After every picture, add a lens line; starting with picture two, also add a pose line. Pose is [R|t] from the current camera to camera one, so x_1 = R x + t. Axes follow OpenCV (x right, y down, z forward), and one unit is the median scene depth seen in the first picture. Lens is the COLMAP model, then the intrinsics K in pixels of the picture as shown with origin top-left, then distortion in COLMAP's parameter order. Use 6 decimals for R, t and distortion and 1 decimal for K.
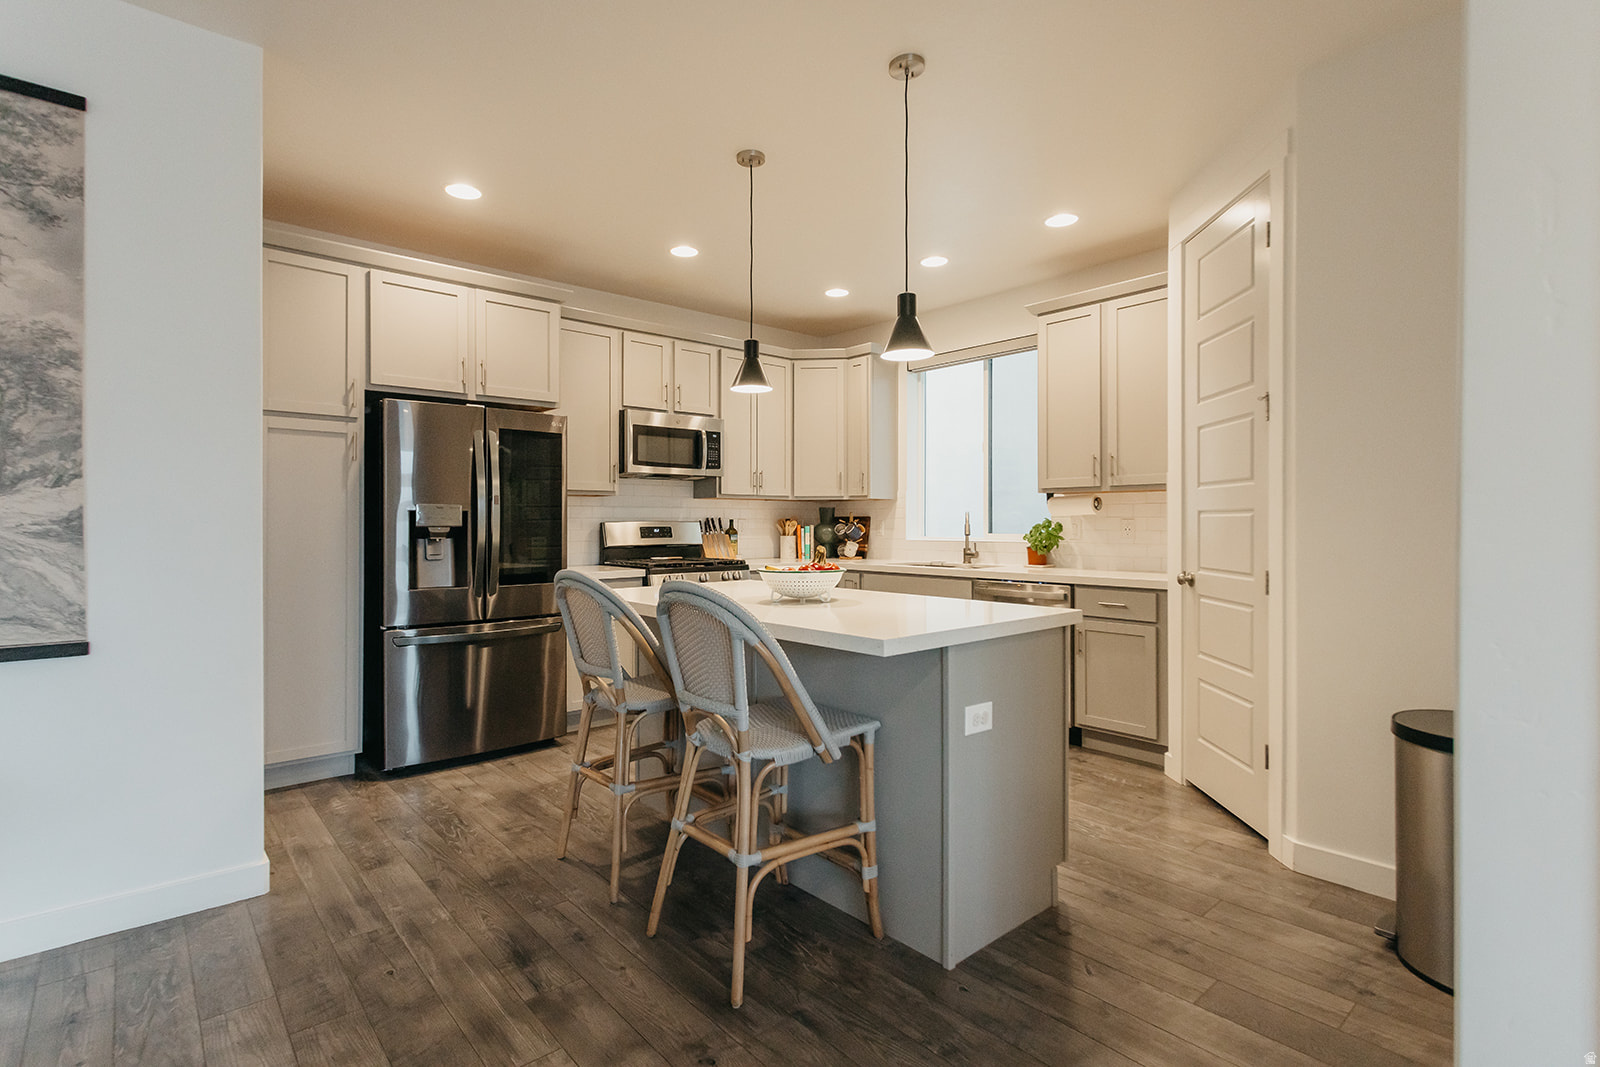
lens RADIAL K [[771.4, 0, 782.6], [0, 771.4, 519.8], [0, 0, 1]] dist [-0.000722, 0.002920]
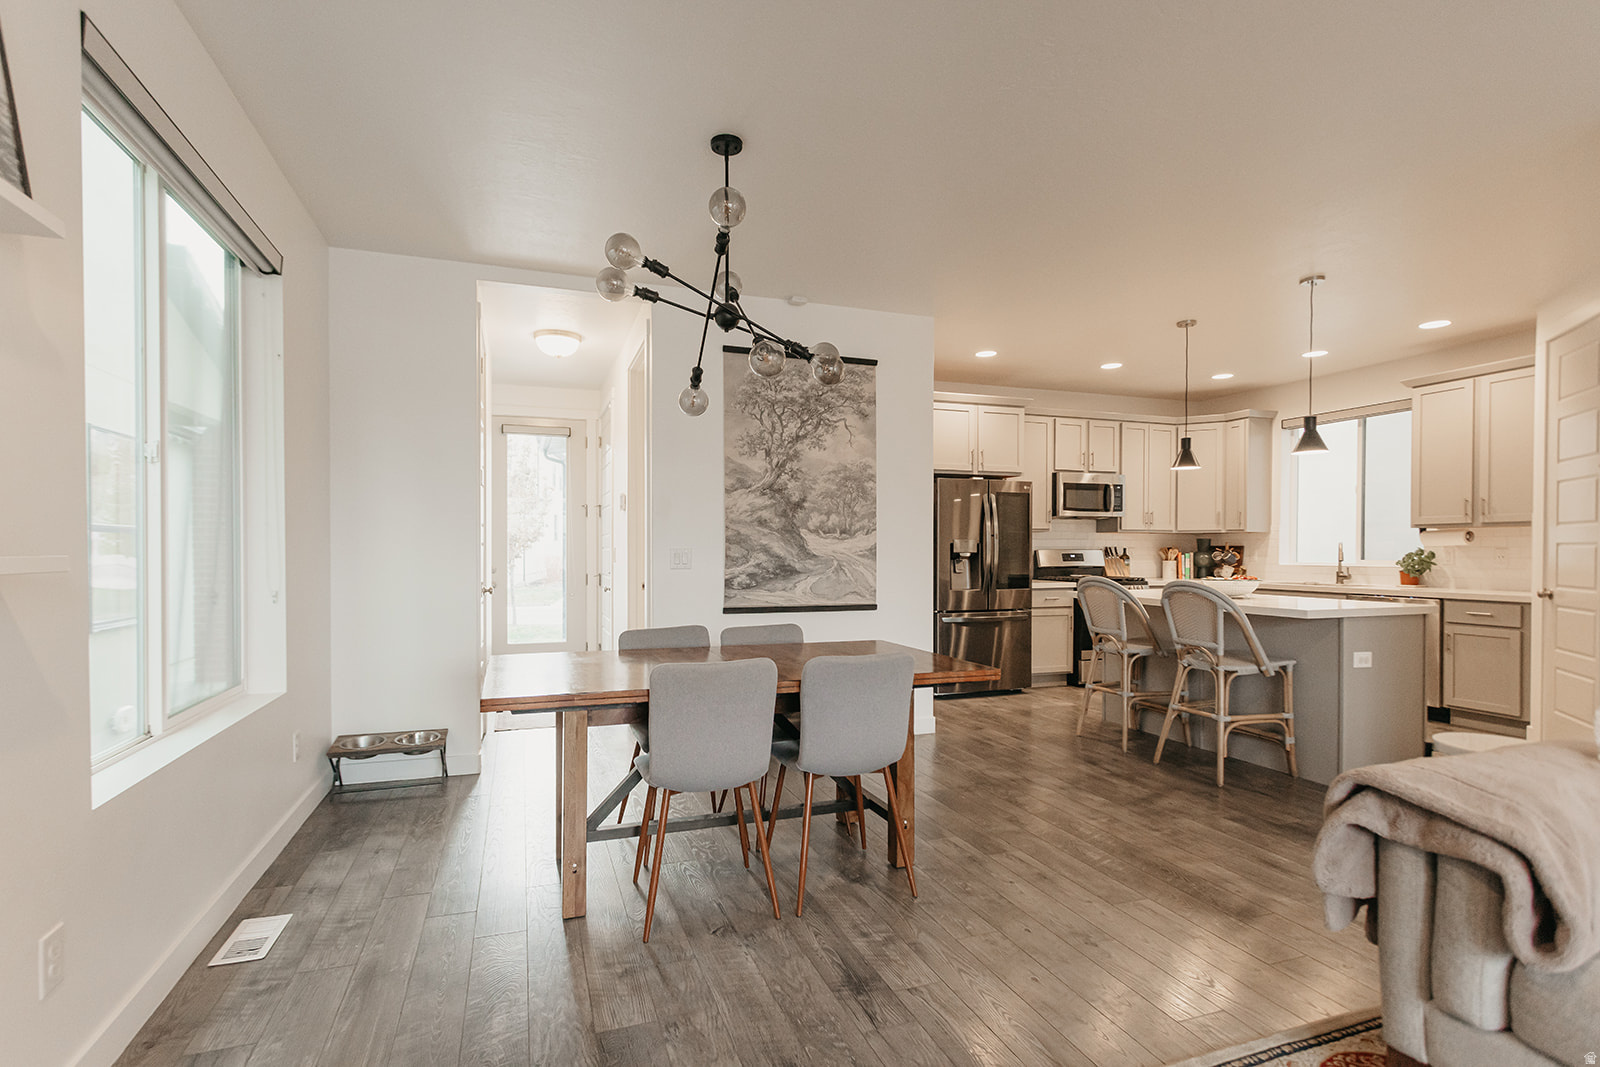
lens RADIAL K [[771.4, 0, 764.4], [0, 771.4, 556.5], [0, 0, 1]] dist [-0.000722, 0.002920]
pose [[0.926549, 0.005819, -0.376130, -0.185167], [-0.000567, 0.999901, 0.014073, -0.005474], [0.376175, -0.012826, 0.926460, -0.607363]]
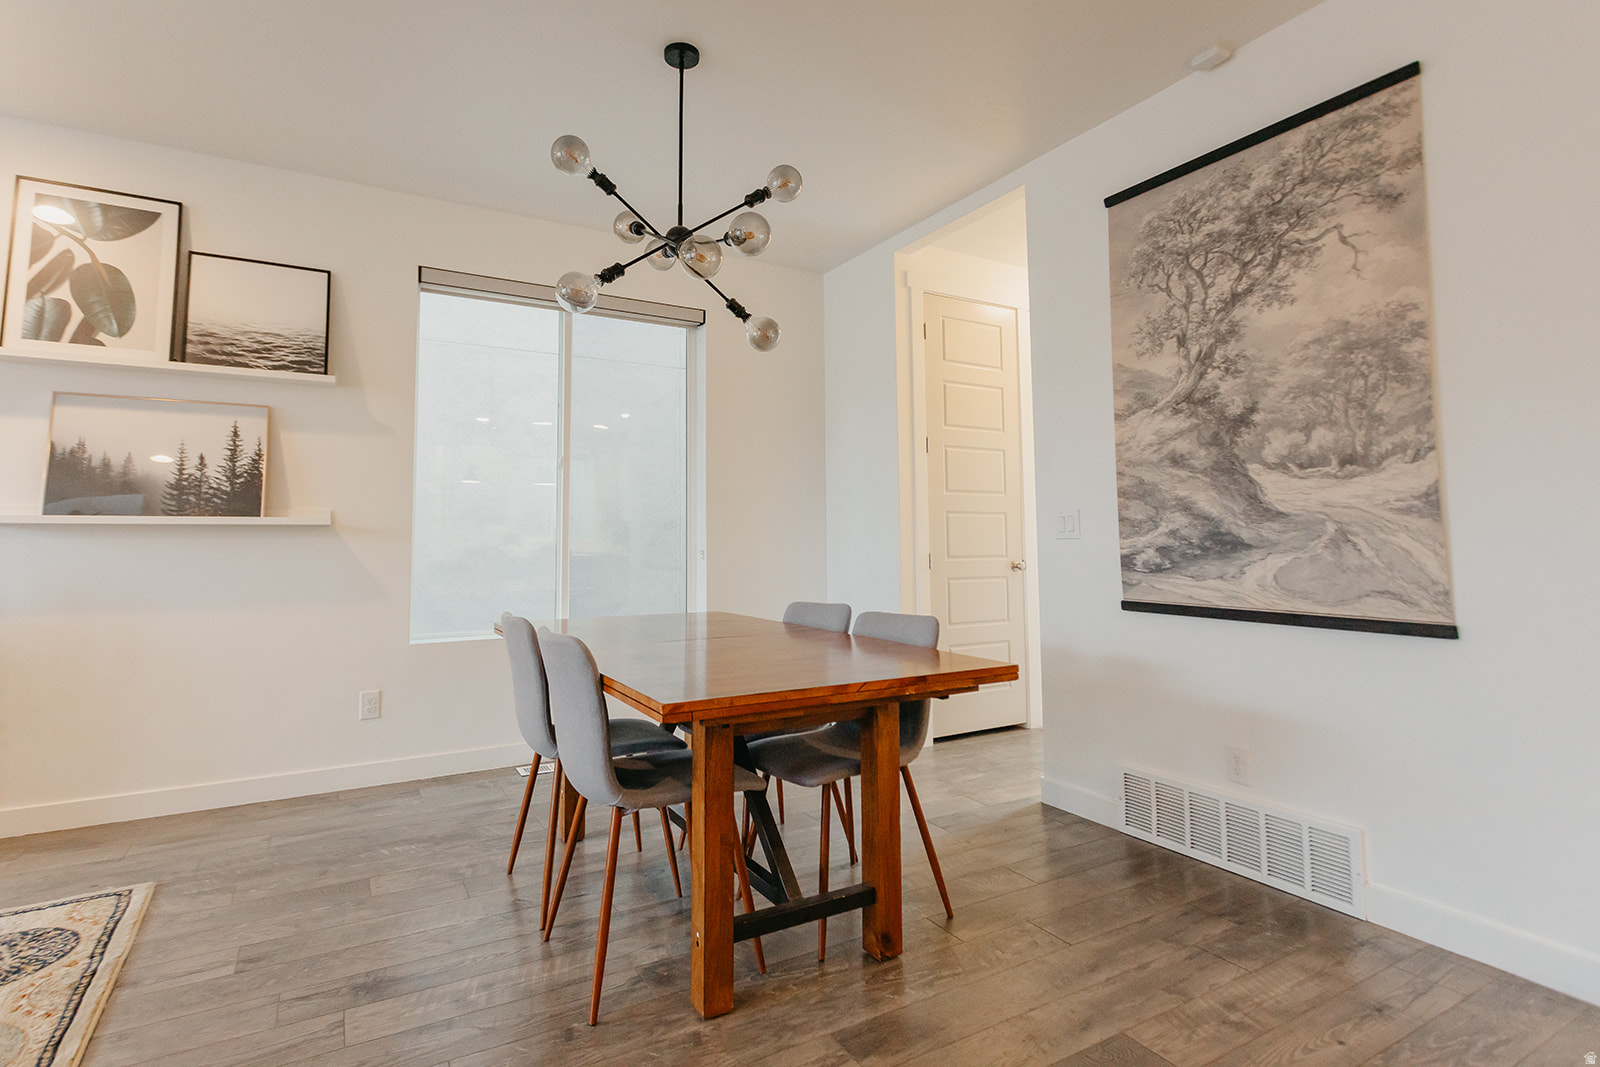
lens RADIAL K [[771.4, 0, 773.8], [0, 771.4, 491.4], [0, 0, 1]] dist [-0.000722, 0.002920]
pose [[-0.189562, -0.063532, -0.979811, 0.087508], [0.004911, 0.997831, -0.065651, 0.027910], [0.981856, -0.017257, -0.188839, 0.193194]]
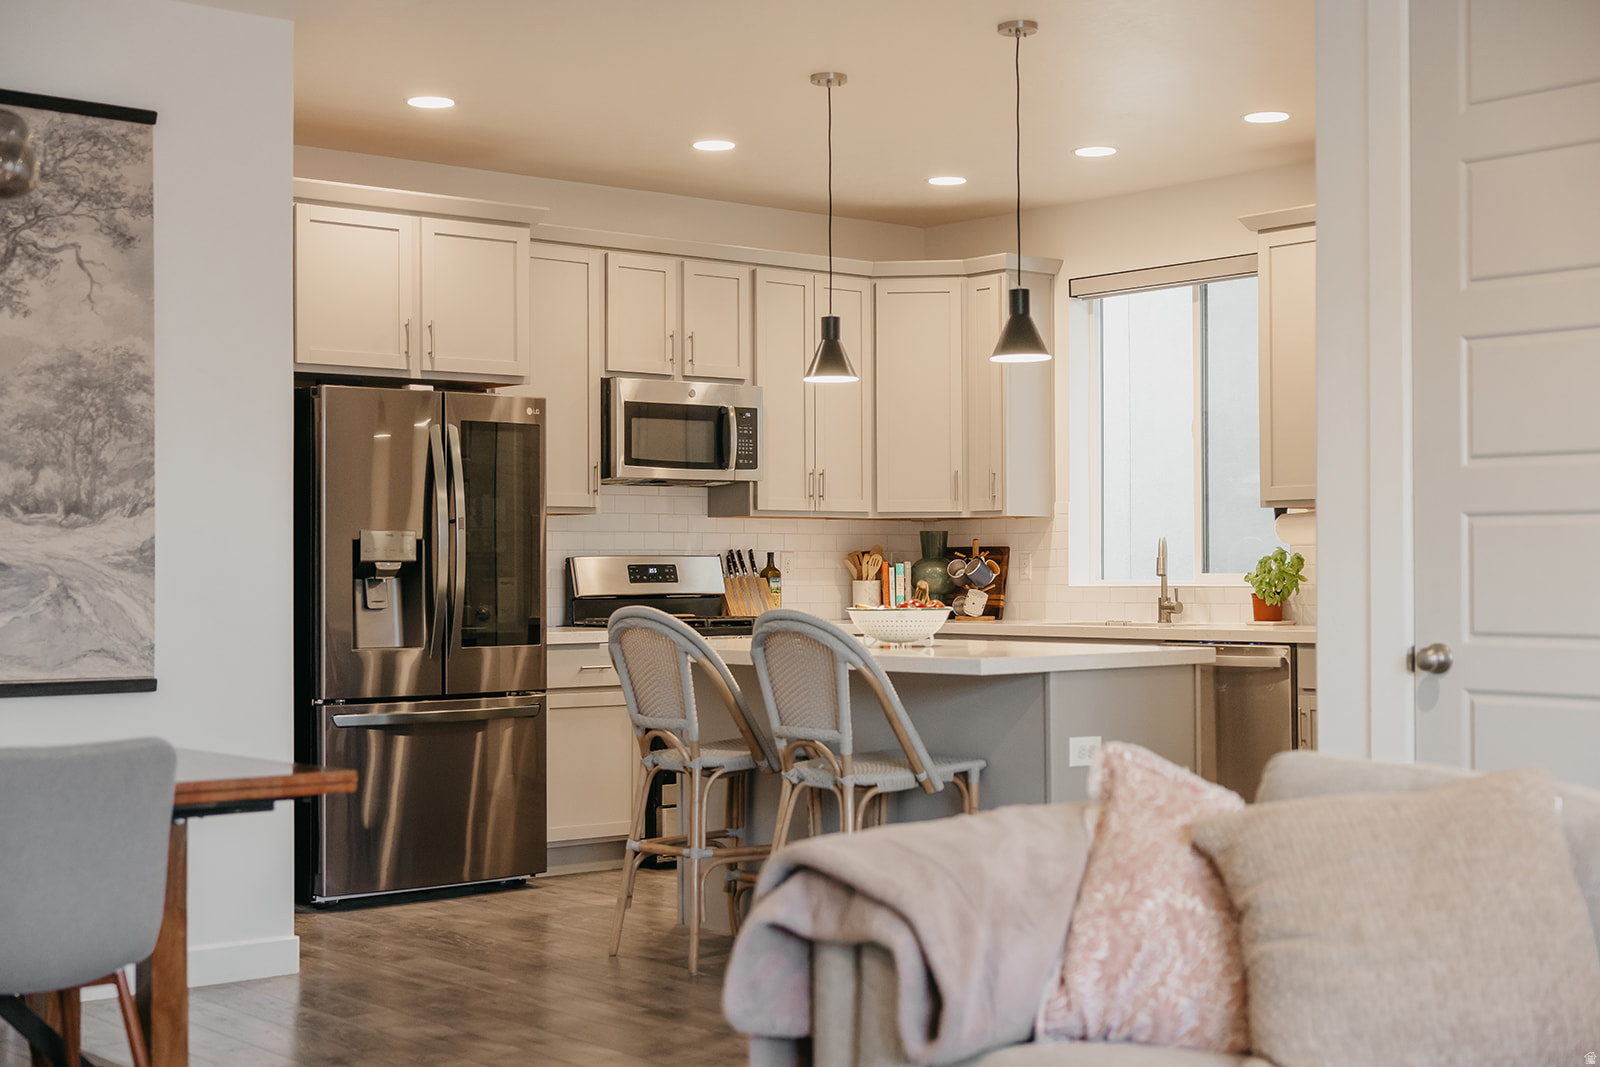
lens RADIAL K [[2235.2, 0, 821.9], [0, 2235.2, 525.6], [0, 0, 1]] dist [0.010574, 0.000000]
pose [[0.999986, -0.004039, 0.003369, -0.042914], [0.004093, 0.999861, -0.016177, 0.009075], [-0.003304, 0.016191, 0.999863, -0.907395]]
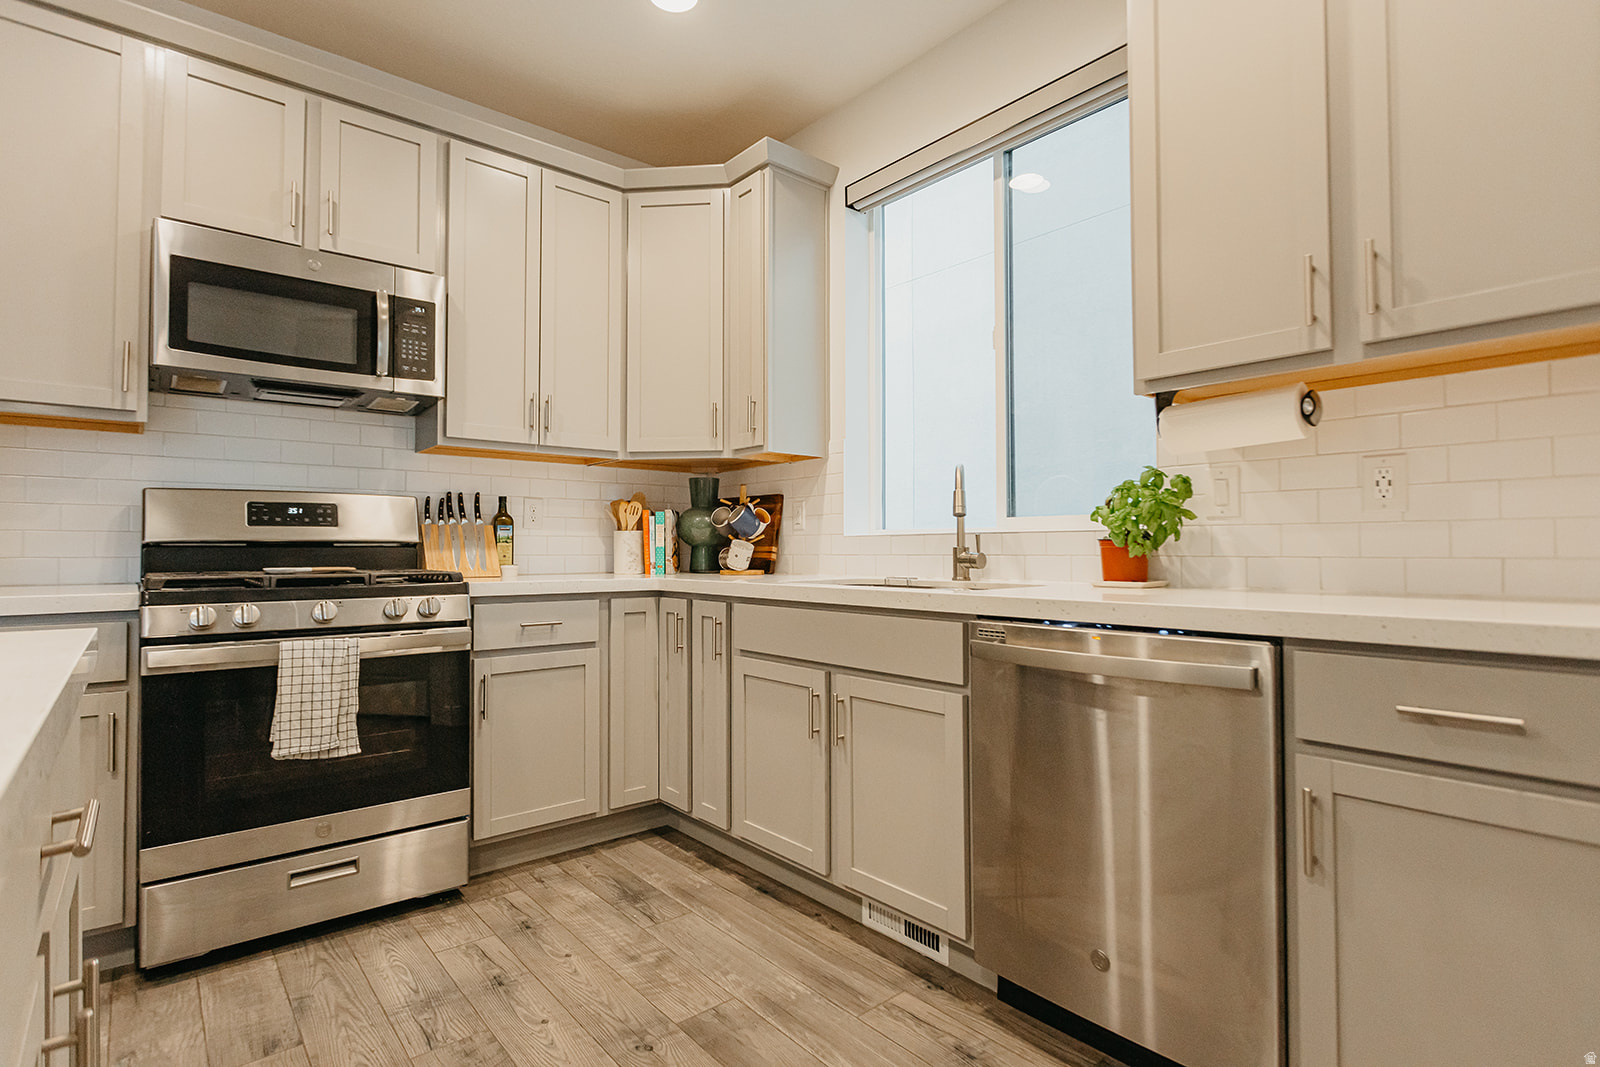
lens RADIAL K [[780.3, 0, 784.5], [0, 780.3, 529.0], [0, 0, 1]] dist [-0.013984, -0.000162]
pose [[0.999784, -0.002312, -0.020658, 0.172405], [0.001847, 0.999745, -0.022495, 0.043424], [0.020705, 0.022452, 0.999533, 0.640632]]
